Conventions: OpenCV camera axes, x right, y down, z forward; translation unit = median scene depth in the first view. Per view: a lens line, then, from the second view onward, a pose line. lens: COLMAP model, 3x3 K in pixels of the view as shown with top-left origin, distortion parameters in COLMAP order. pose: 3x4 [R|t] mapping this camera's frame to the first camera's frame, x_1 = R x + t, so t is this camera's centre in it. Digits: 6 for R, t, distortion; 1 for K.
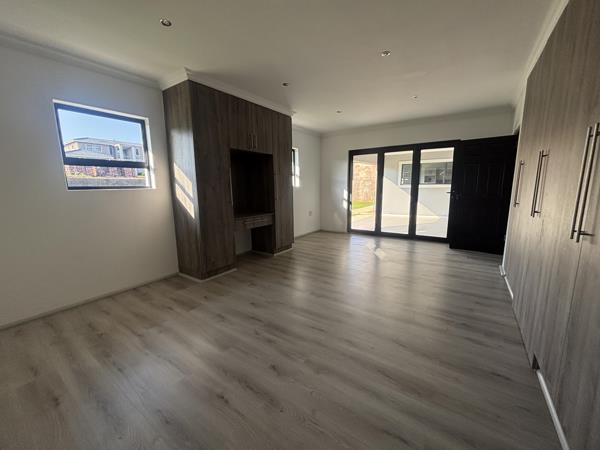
lens RADIAL K [[241.3, 0, 297.9], [0, 241.3, 225.4], [0, 0, 1]] dist [0.000249, 0.000046]
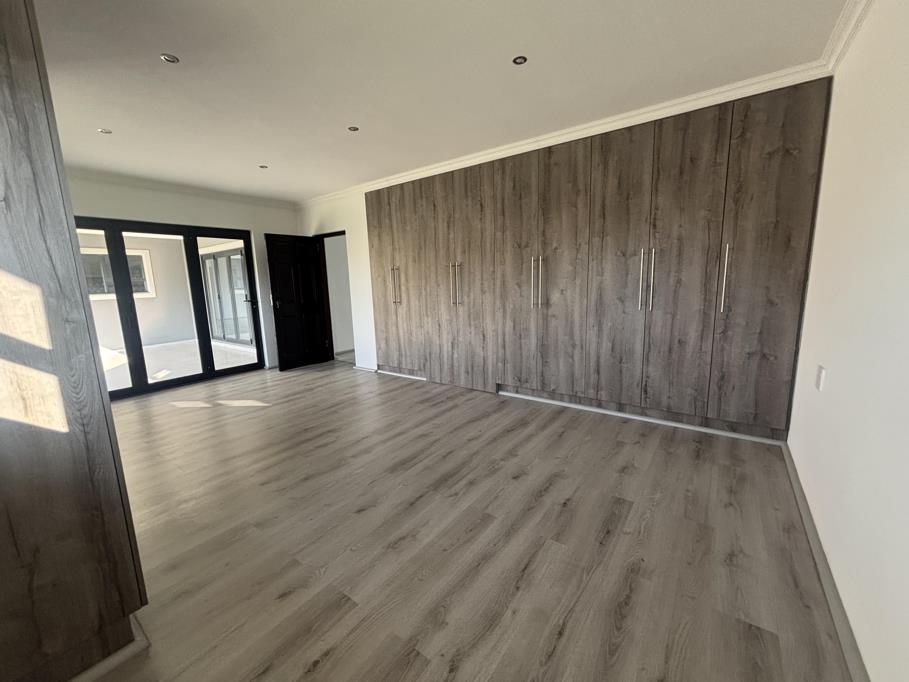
lens RADIAL K [[365.6, 0, 451.4], [0, 365.6, 341.6], [0, 0, 1]] dist [0.000249, 0.000046]
pose [[0.023270, -0.153893, 0.987813, -0.712784], [0.192701, 0.970242, 0.146616, -0.089787], [-0.980982, 0.186940, 0.052233, 0.534352]]
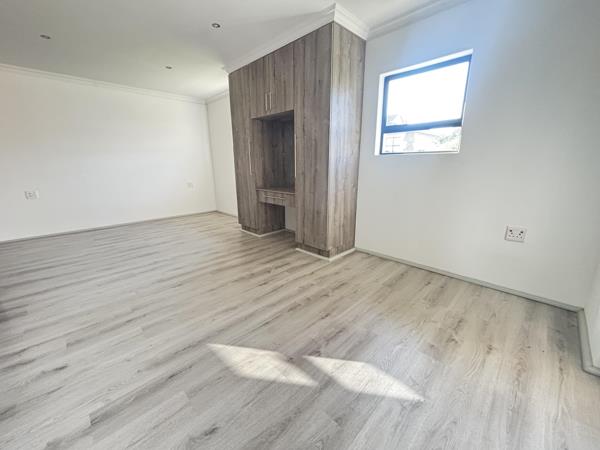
lens RADIAL K [[241.3, 0, 297.9], [0, 241.3, 225.4], [0, 0, 1]] dist [0.000249, 0.000046]
pose [[-0.168933, 0.259453, -0.950866, 0.789453], [-0.146820, 0.947344, 0.284576, -0.212264], [0.974631, 0.187680, -0.121945, 1.407161]]
